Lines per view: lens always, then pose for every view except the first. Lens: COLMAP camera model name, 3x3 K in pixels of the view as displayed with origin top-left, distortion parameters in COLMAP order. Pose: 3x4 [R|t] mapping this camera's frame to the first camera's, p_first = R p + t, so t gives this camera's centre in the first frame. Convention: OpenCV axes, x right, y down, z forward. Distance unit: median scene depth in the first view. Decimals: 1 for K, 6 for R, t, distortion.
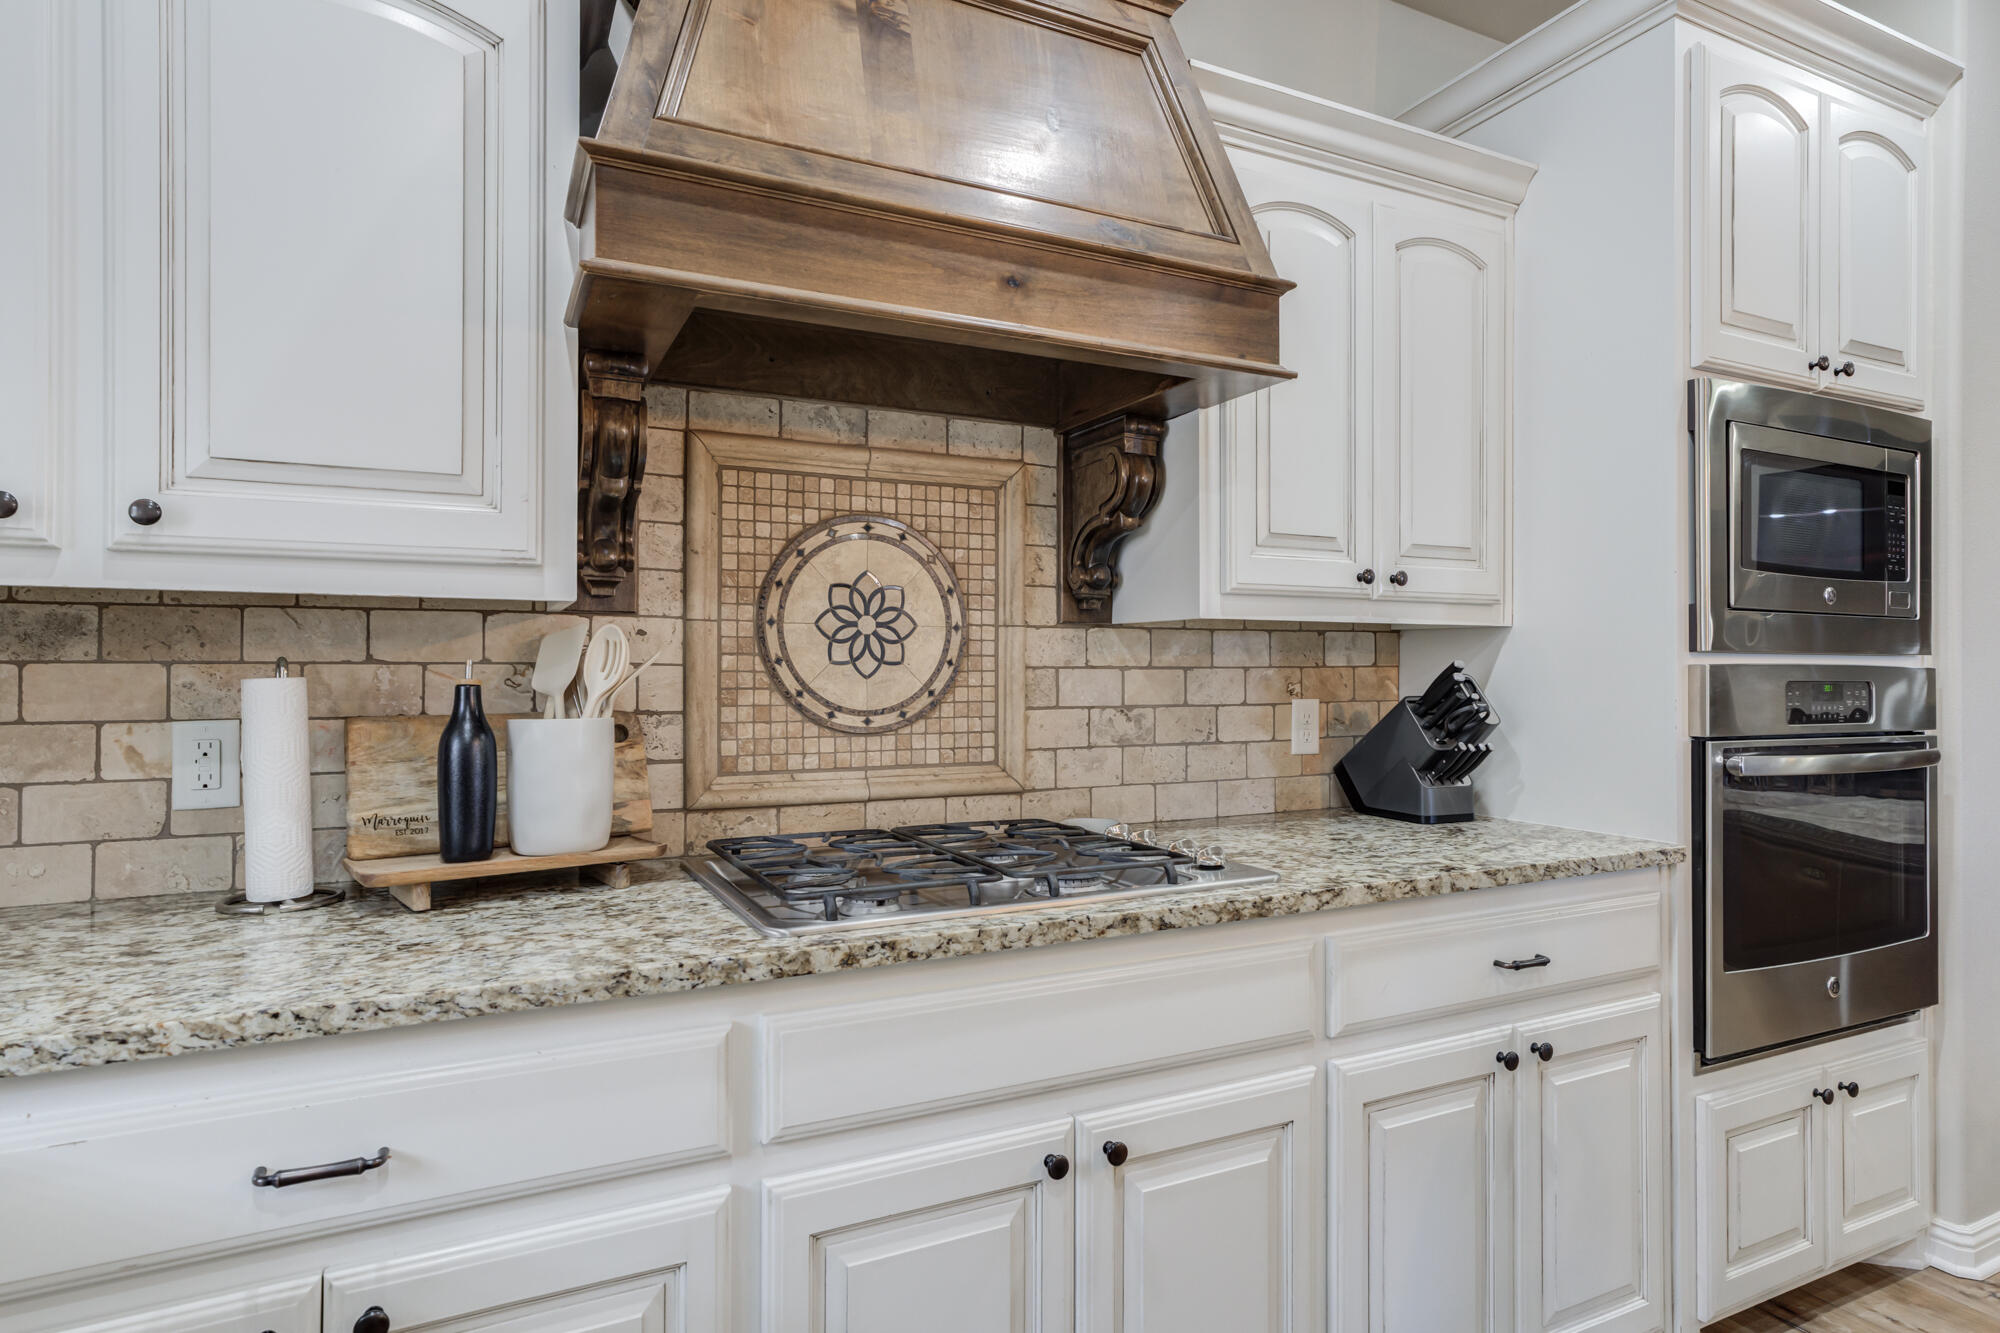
lens RADIAL K [[1058.3, 0, 999.7], [0, 1058.3, 664.1], [0, 0, 1]] dist [-0.000121, 0.000035]
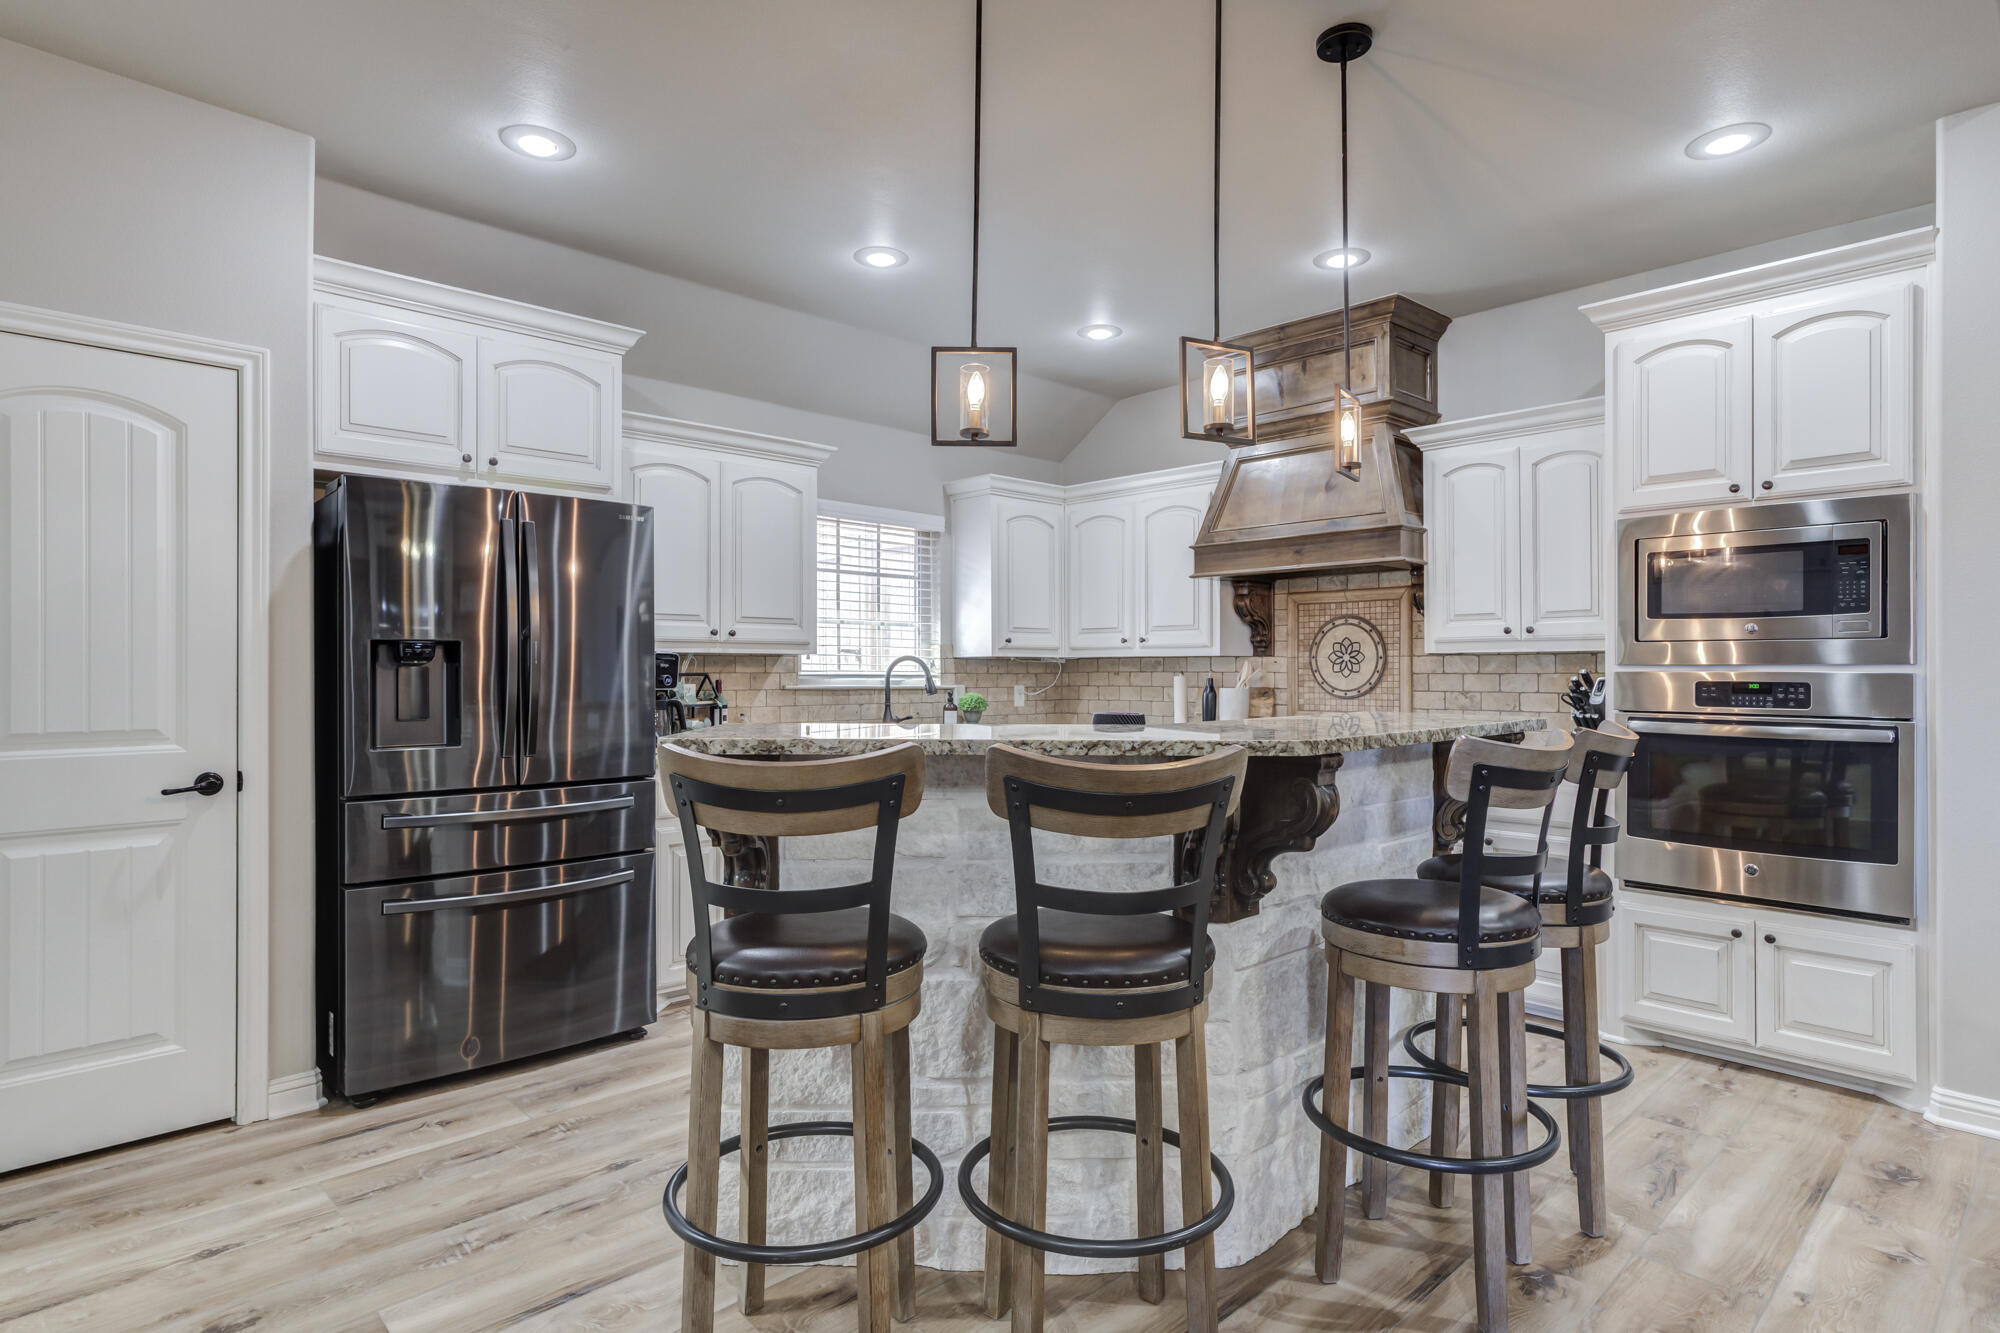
lens RADIAL K [[1058.3, 0, 1001.8], [0, 1058.3, 668.7], [0, 0, 1]] dist [-0.000121, 0.000035]
pose [[0.305045, -0.004613, -0.952327, 2.105288], [0.002751, 0.999988, -0.003962, -0.000898], [0.952334, -0.001411, 0.305054, -0.618419]]
